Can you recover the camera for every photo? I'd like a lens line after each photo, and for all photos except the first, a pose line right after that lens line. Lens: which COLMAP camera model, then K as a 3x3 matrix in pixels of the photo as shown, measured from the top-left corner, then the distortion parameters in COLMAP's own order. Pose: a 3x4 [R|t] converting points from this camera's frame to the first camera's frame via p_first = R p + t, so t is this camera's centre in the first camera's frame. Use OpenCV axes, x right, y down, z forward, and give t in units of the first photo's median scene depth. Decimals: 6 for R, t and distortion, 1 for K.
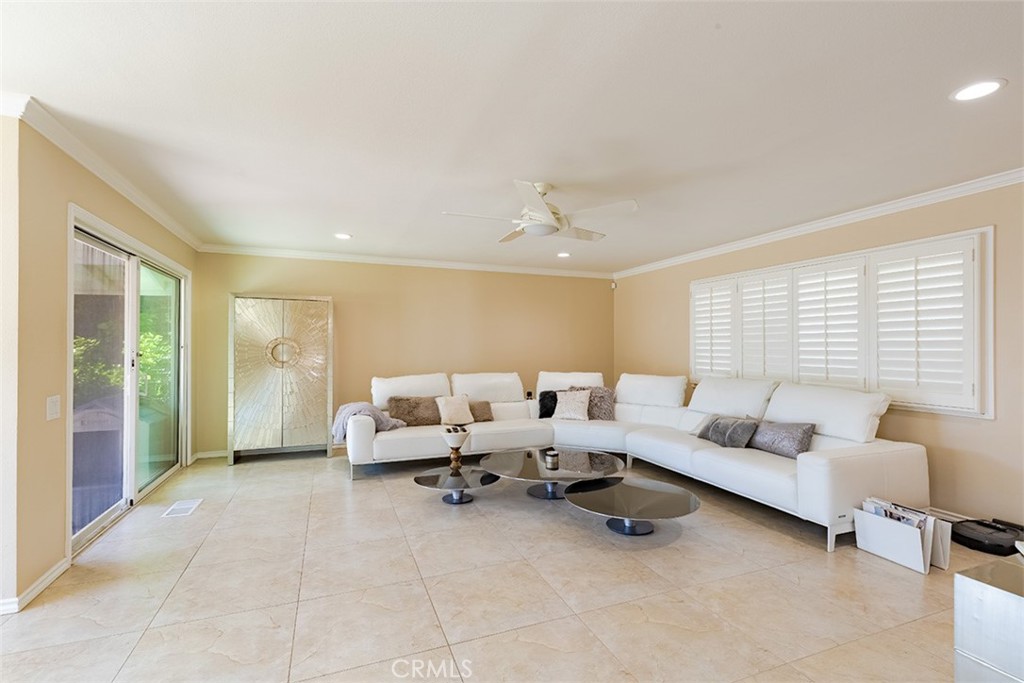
lens RADIAL K [[462.7, 0, 517.0], [0, 462.7, 343.7], [0, 0, 1]] dist [0.010188, -0.000798]
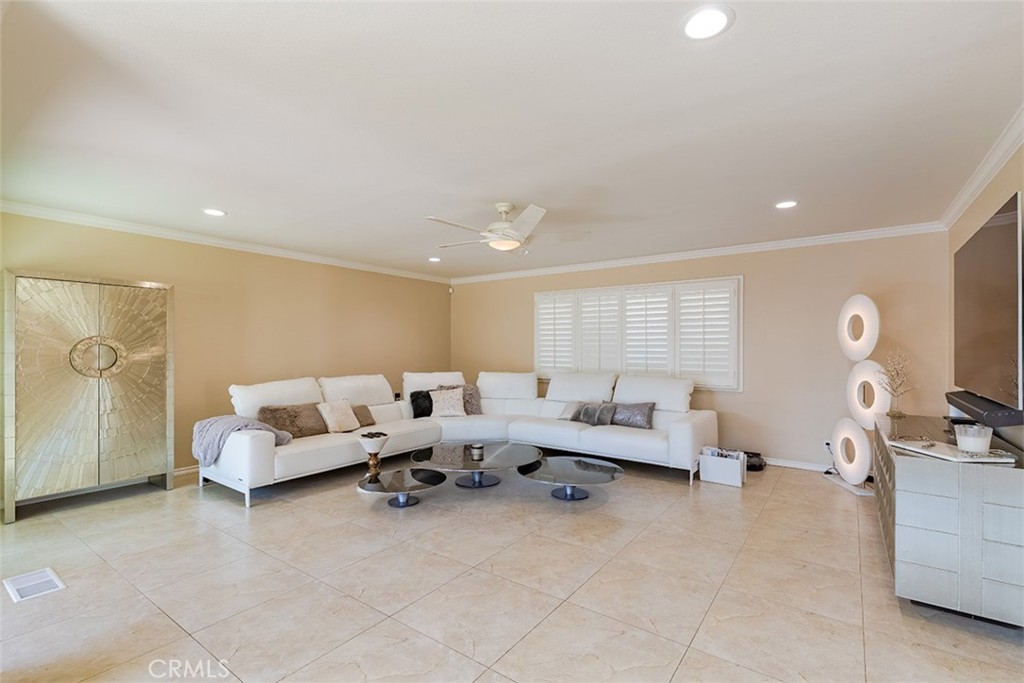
lens RADIAL K [[462.7, 0, 513.8], [0, 462.7, 348.3], [0, 0, 1]] dist [0.010188, -0.000798]
pose [[0.843751, -0.001696, 0.536732, -0.428159], [-0.004207, 0.999943, 0.009772, -0.004955], [-0.536718, -0.010503, 0.843696, 0.033932]]
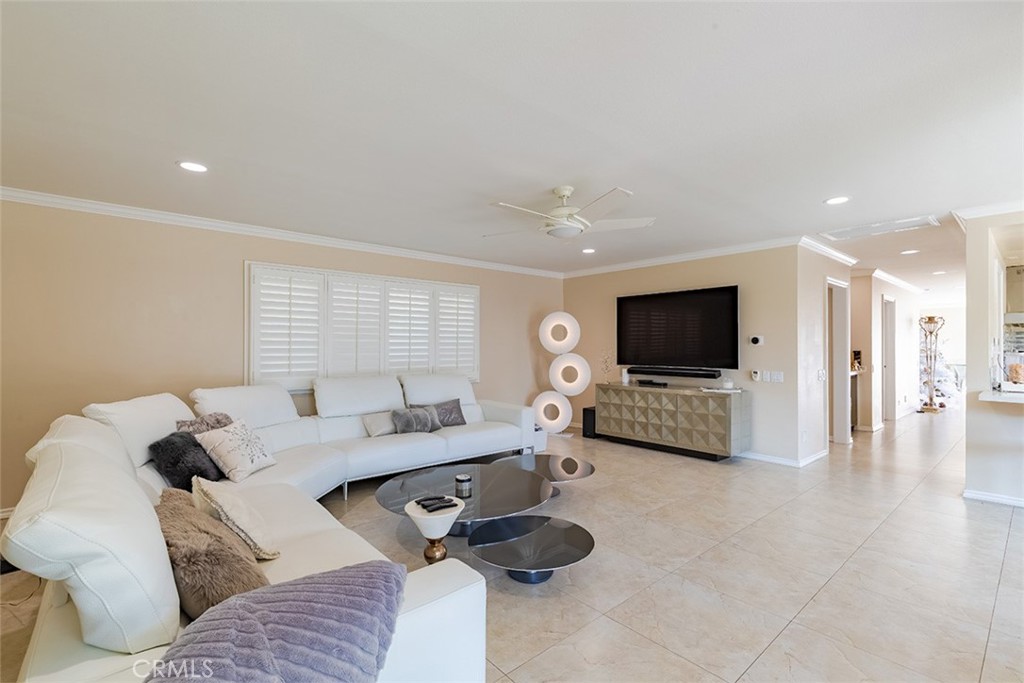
lens RADIAL K [[462.7, 0, 521.9], [0, 462.7, 341.6], [0, 0, 1]] dist [0.010188, -0.000798]
pose [[-0.335900, 0.007430, 0.941868, -0.708083], [-0.007723, 0.999914, -0.010642, 0.005747], [-0.941866, -0.010849, -0.335814, 1.153239]]
